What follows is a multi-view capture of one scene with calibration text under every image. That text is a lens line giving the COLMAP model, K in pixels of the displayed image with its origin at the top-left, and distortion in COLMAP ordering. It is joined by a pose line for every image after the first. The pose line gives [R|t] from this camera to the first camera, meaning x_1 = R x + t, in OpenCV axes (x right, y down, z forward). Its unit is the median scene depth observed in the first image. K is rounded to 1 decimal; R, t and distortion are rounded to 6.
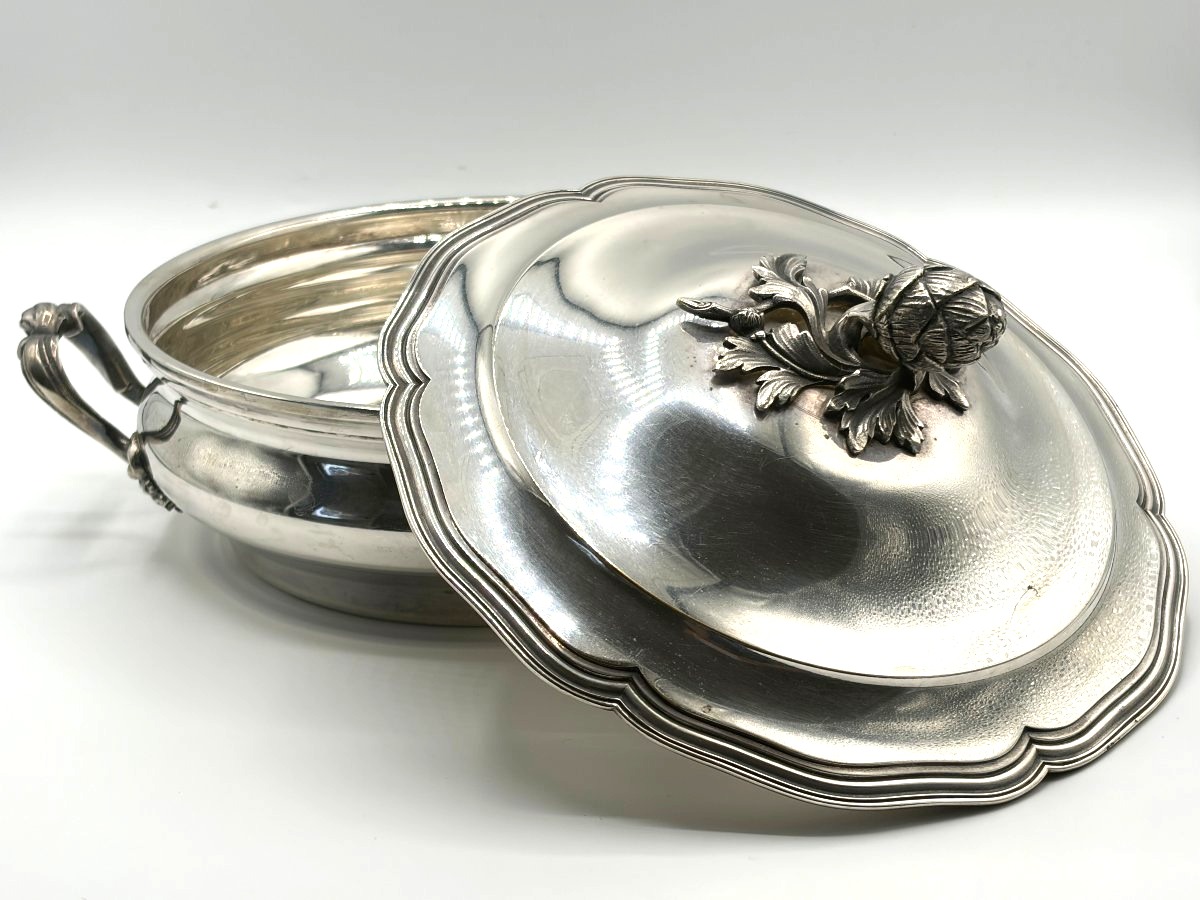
lens RADIAL K [[2321.4, 0, 600.0], [0, 2321.4, 450.0], [0, 0, 1]] dist [0.008662, 3.416831]
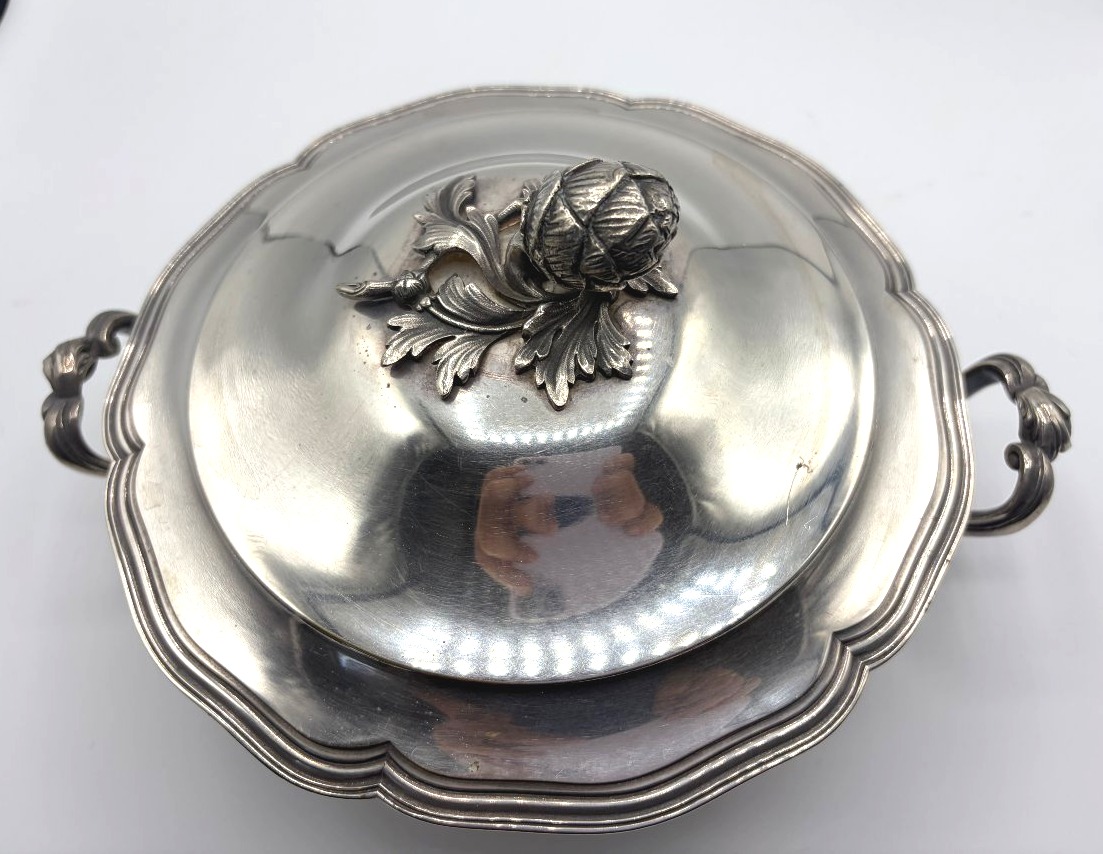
lens RADIAL K [[1010.9, 0, 551.5], [0, 1010.9, 427.0], [0, 0, 1]] dist [0.058960, 0.000541]
pose [[0.938005, -0.307213, -0.160518, 0.163441], [0.338651, 0.910982, 0.235432, -0.081998], [0.073902, -0.275196, 0.958544, 0.622406]]
